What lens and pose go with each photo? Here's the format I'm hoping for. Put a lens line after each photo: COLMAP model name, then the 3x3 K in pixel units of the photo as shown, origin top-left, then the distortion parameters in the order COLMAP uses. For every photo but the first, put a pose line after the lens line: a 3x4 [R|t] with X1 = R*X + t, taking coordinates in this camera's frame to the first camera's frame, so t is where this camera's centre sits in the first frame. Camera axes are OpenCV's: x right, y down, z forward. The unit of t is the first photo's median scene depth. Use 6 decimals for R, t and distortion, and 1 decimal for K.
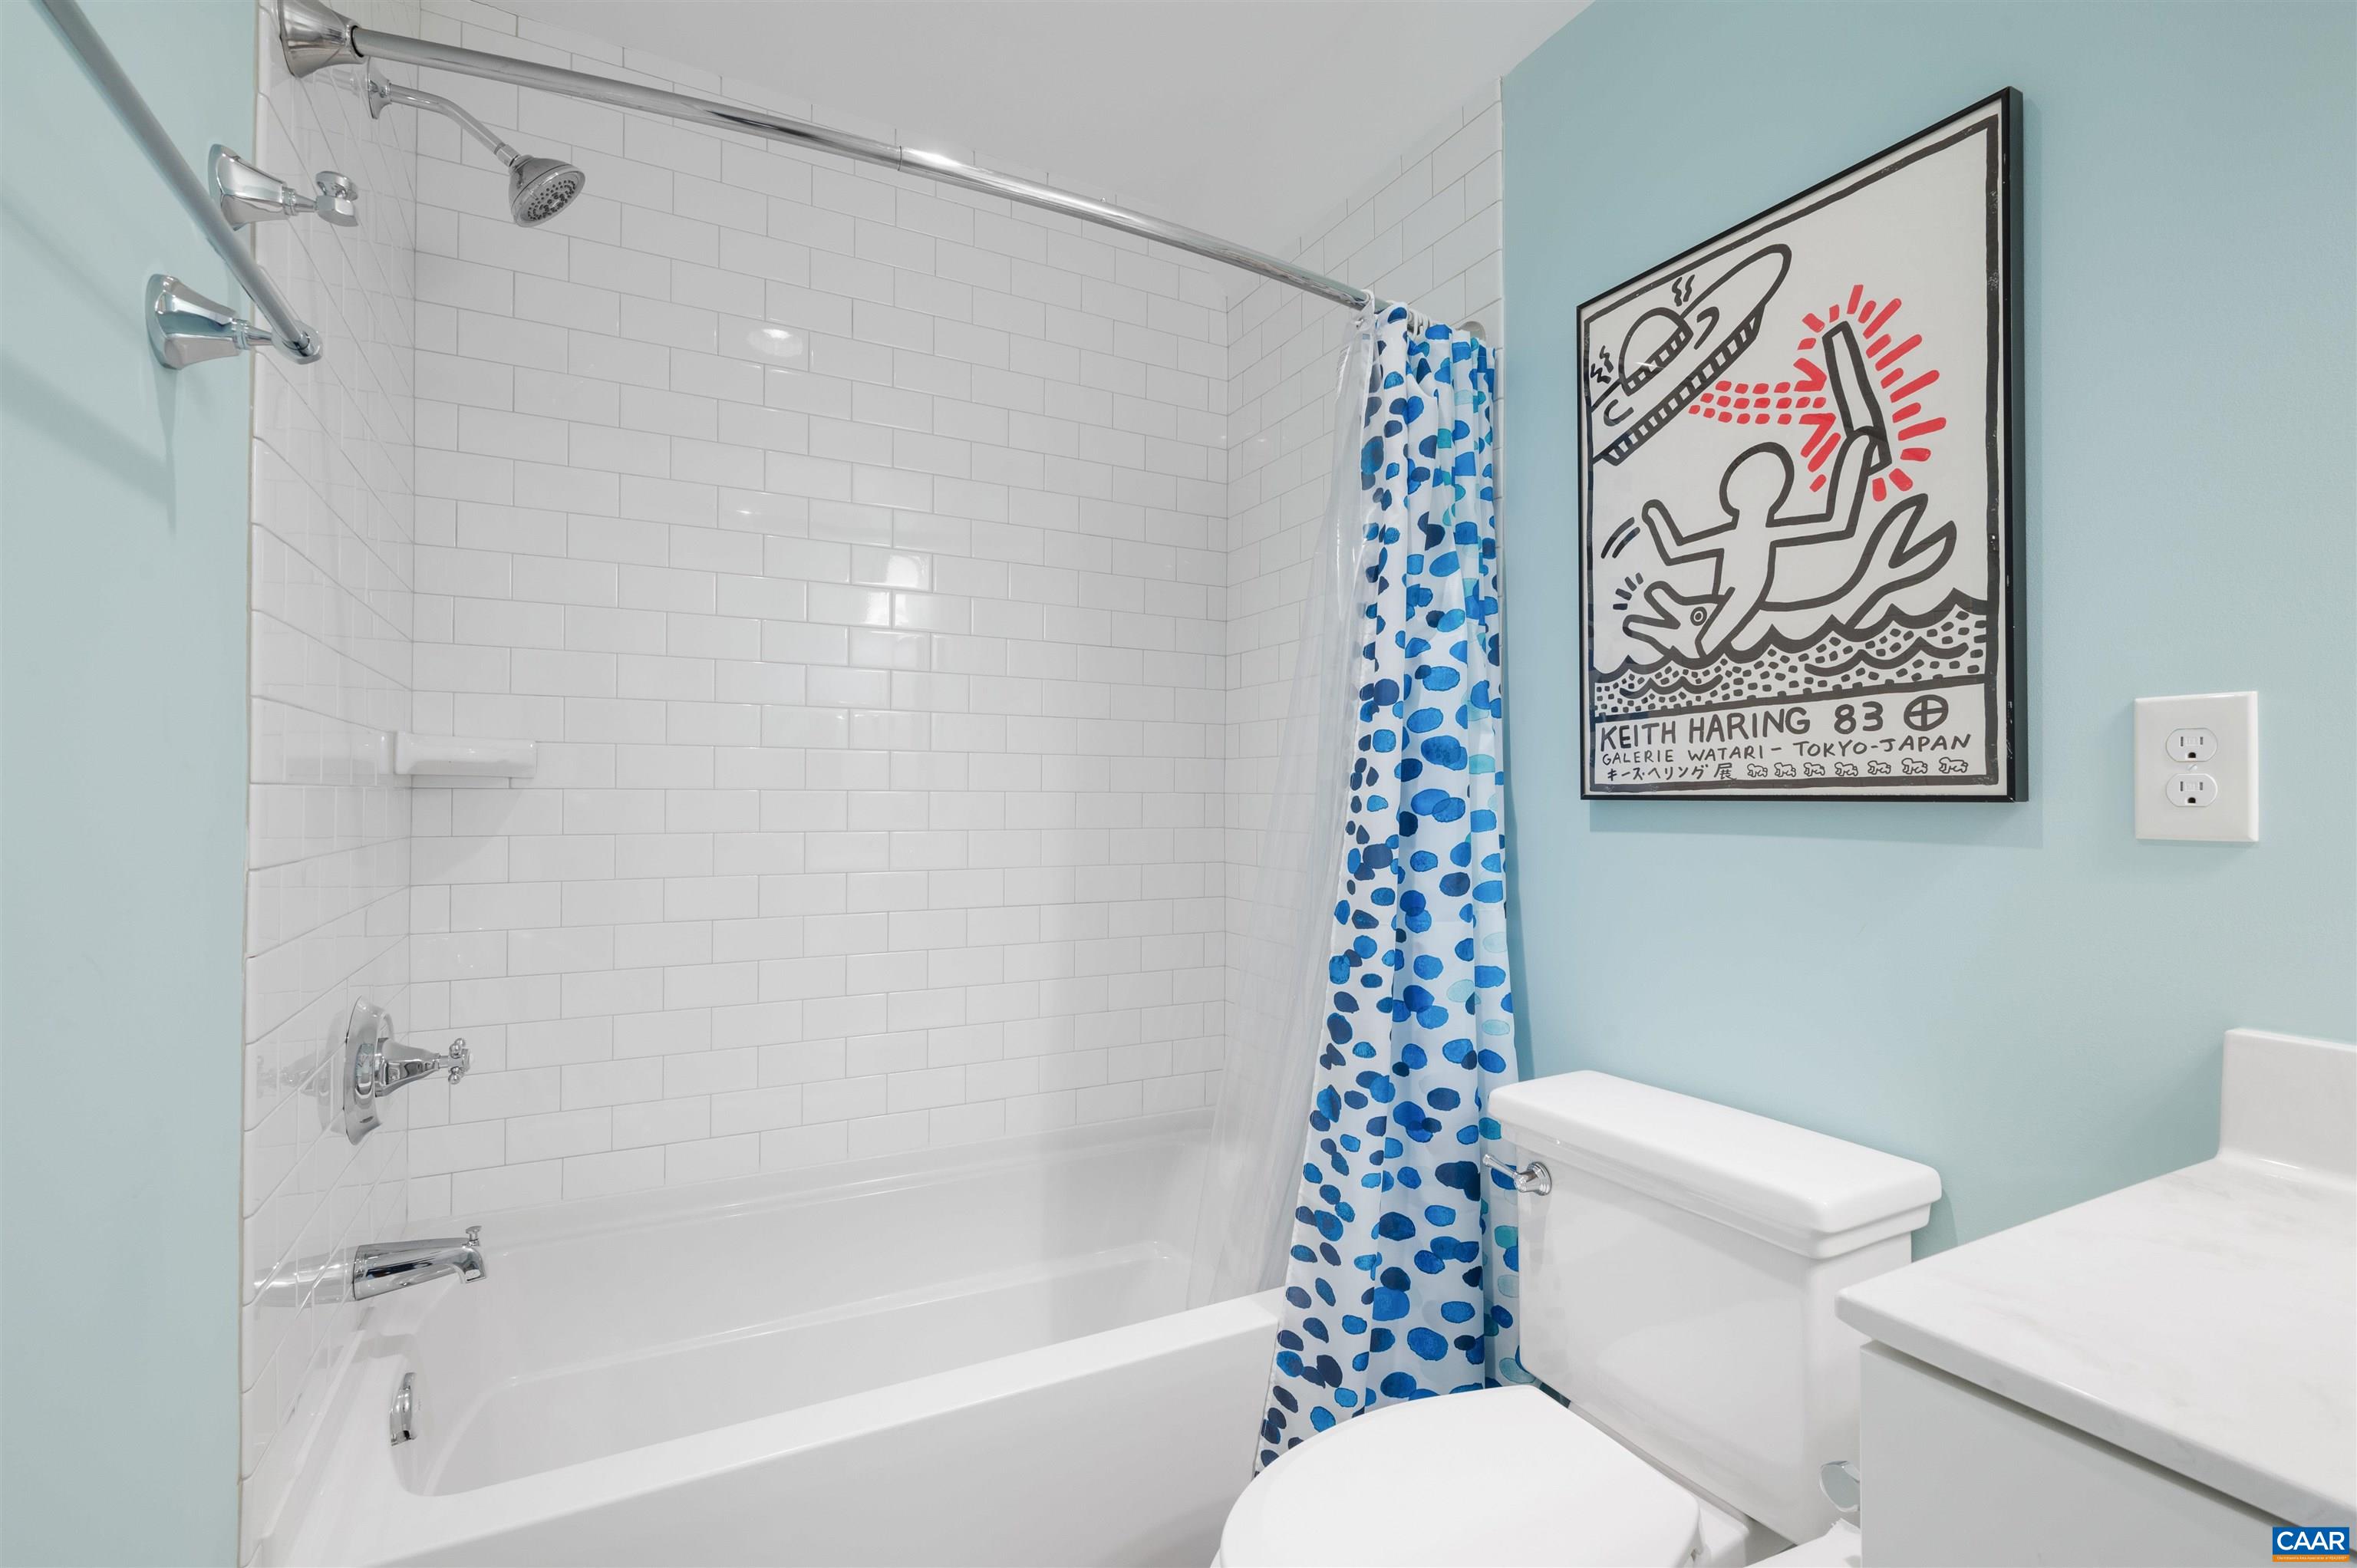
lens RADIAL K [[1079.2, 0, 1179.4], [0, 1079.2, 788.9], [0, 0, 1]] dist [-0.000940, -0.000038]
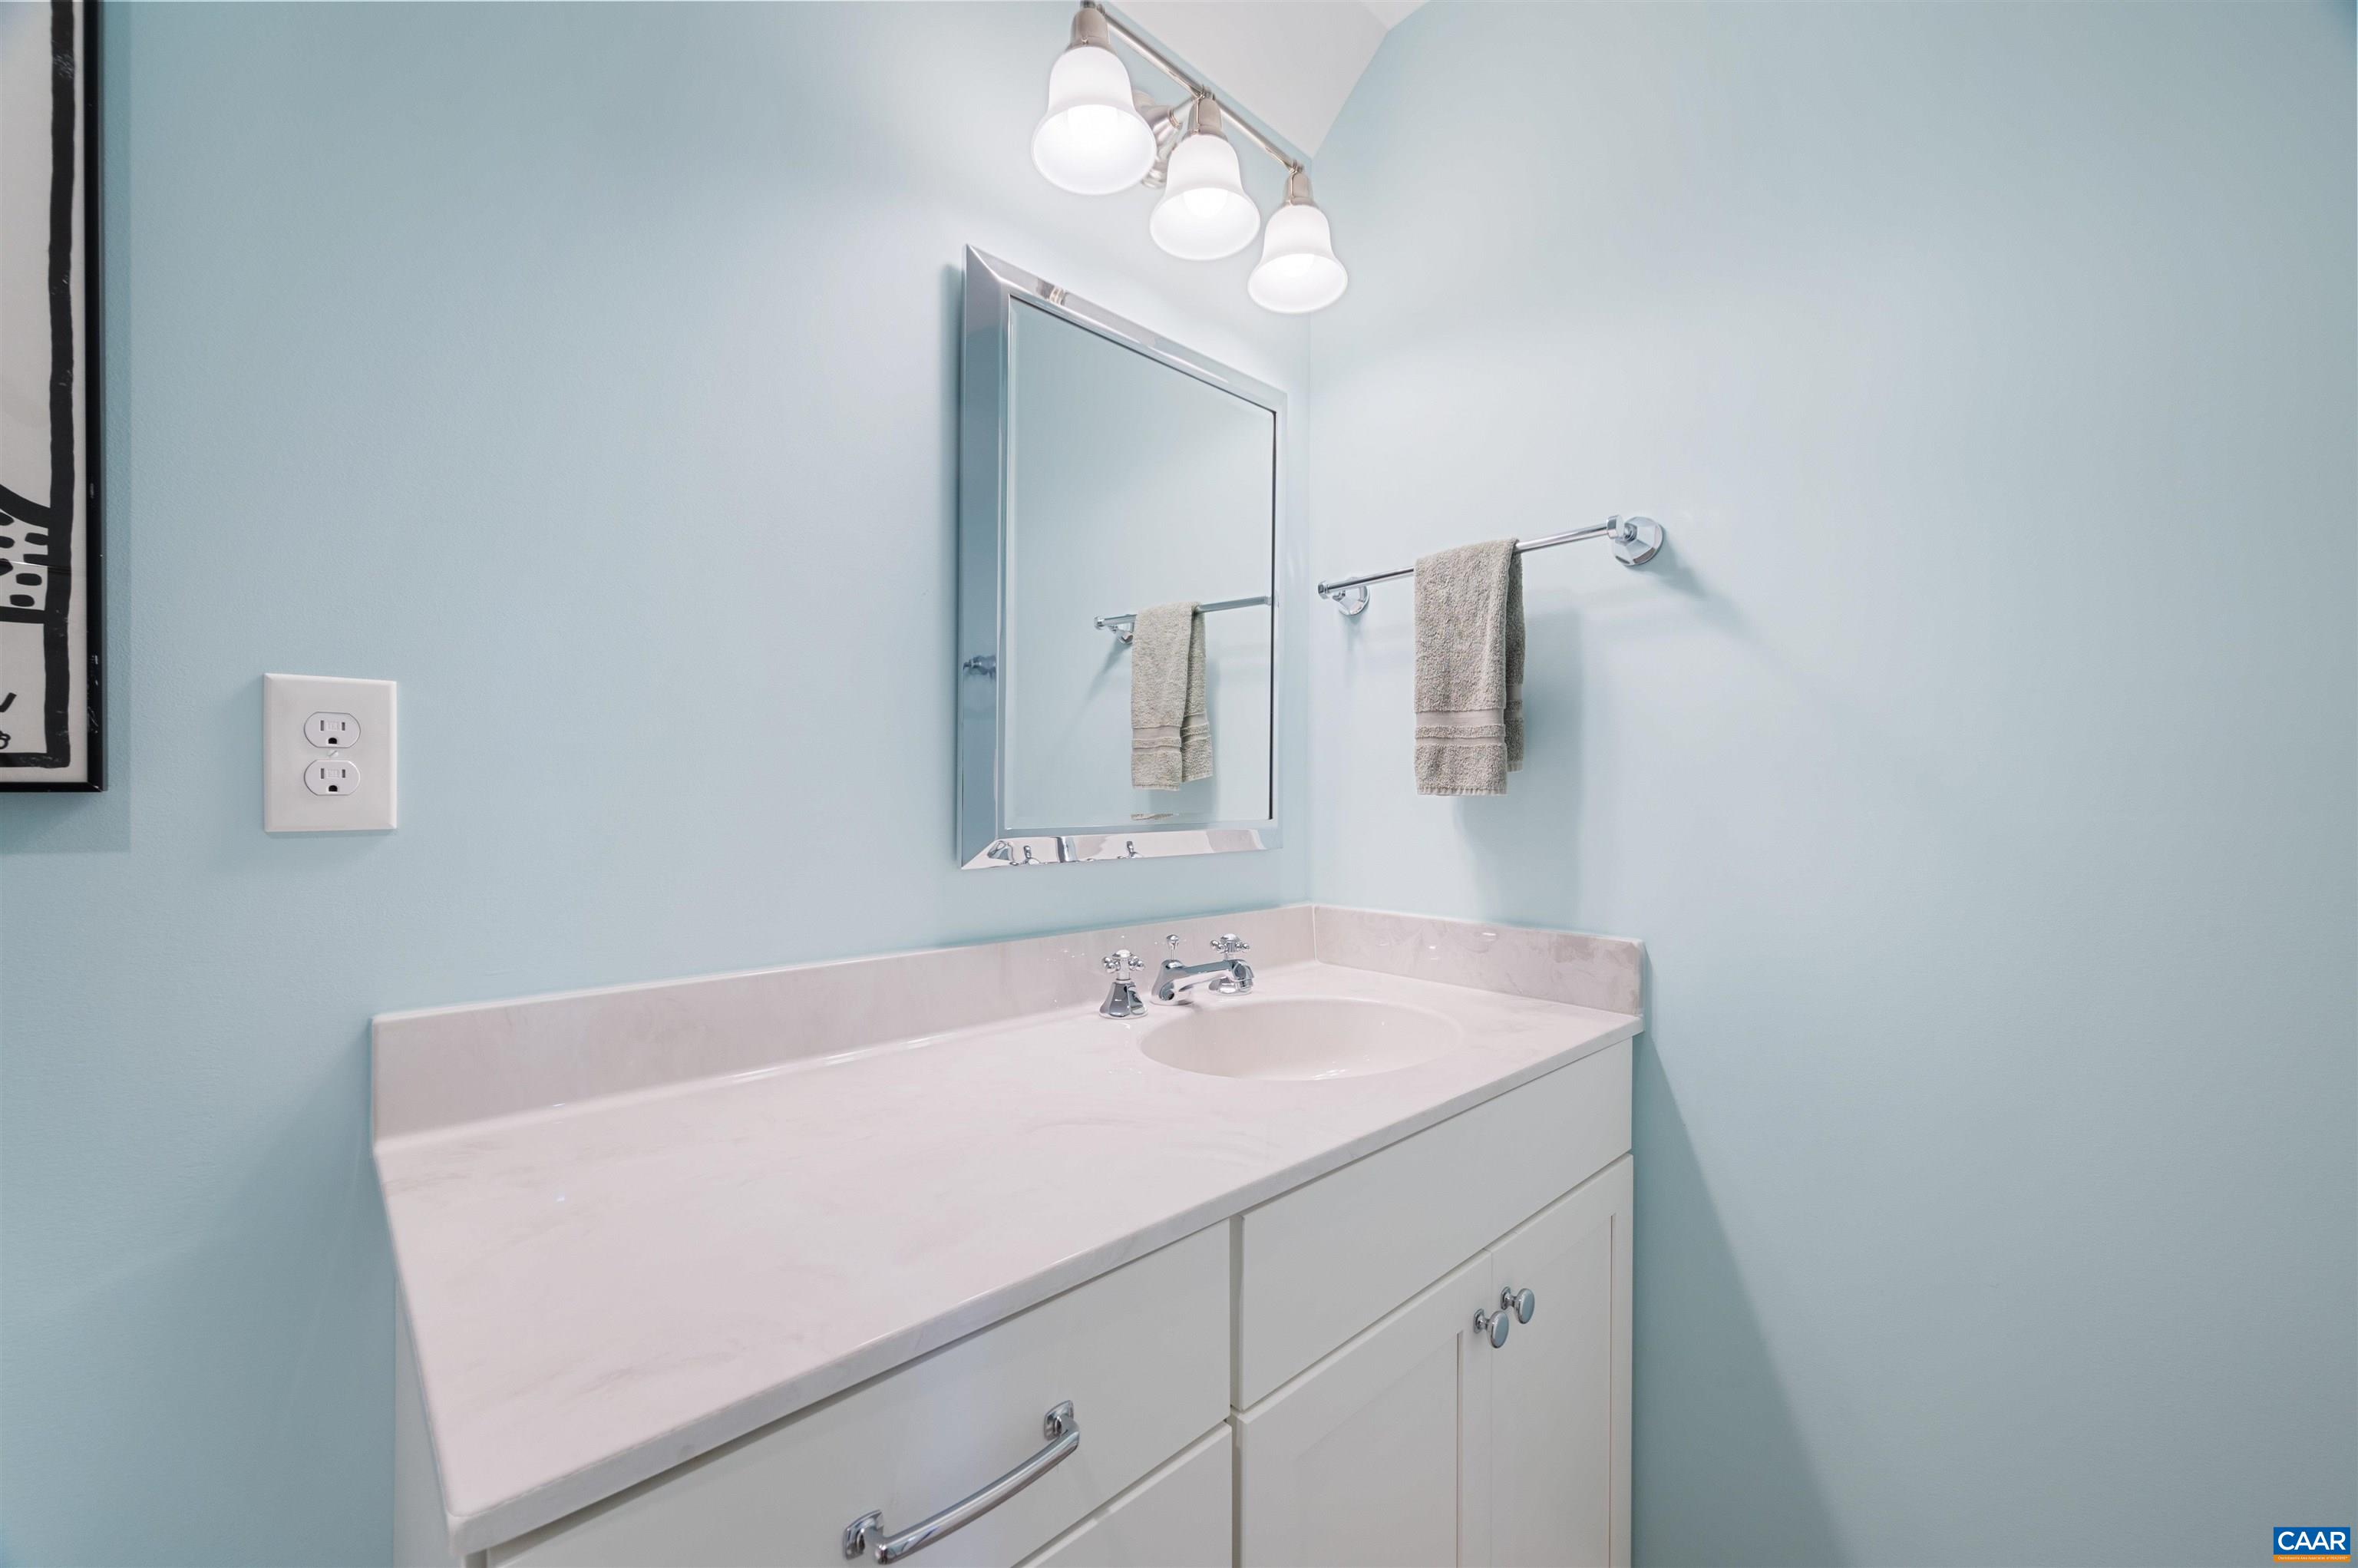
lens RADIAL K [[932.0, 0, 1182.2], [0, 932.0, 789.6], [0, 0, 1]] dist [-0.000221, -0.000064]
pose [[-0.273185, -0.004712, 0.961950, -0.045726], [-0.008525, 0.999961, 0.002477, 0.003017], [-0.961924, -0.007524, -0.273214, 0.451804]]
